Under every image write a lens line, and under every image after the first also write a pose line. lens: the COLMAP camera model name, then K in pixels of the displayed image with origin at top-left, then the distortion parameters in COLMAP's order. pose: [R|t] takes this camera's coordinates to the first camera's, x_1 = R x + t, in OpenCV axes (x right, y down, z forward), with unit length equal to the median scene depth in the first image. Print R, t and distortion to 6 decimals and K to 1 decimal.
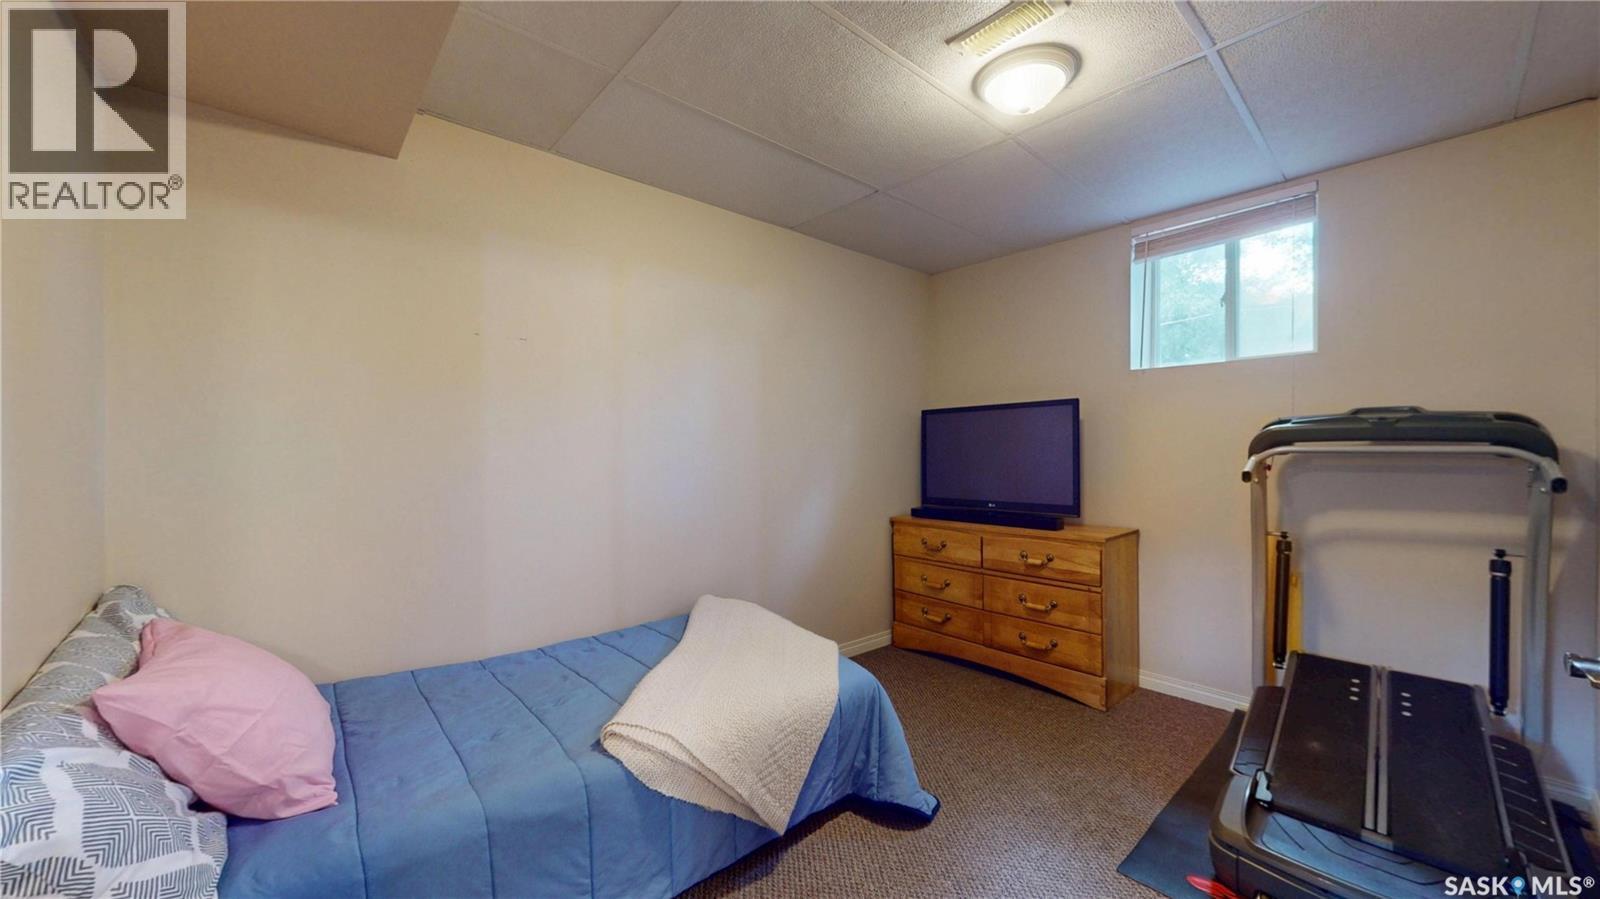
lens RADIAL K [[584.8, 0, 804.5], [0, 584.8, 451.8], [0, 0, 1]] dist [-0.000367, 0.000168]
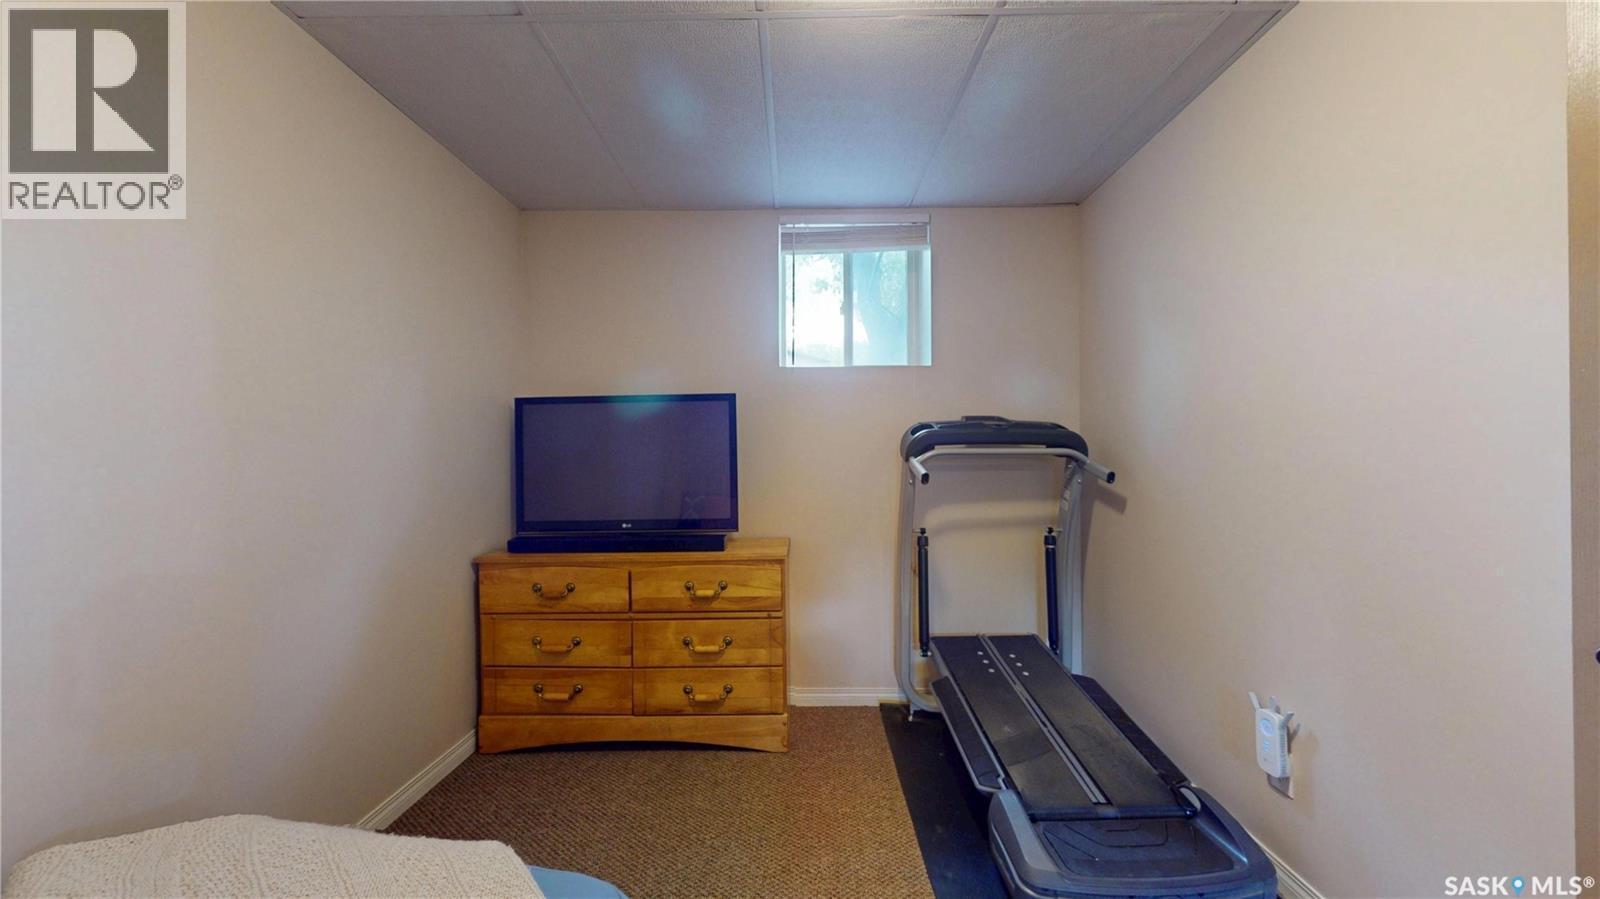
lens RADIAL K [[584.8, 0, 804.5], [0, 584.8, 451.8], [0, 0, 1]] dist [-0.000367, 0.000168]
pose [[0.680167, -0.003484, 0.733049, -0.096330], [0.008253, 0.999962, -0.002905, -0.002119], [-0.733010, 0.008026, 0.680170, 0.339901]]
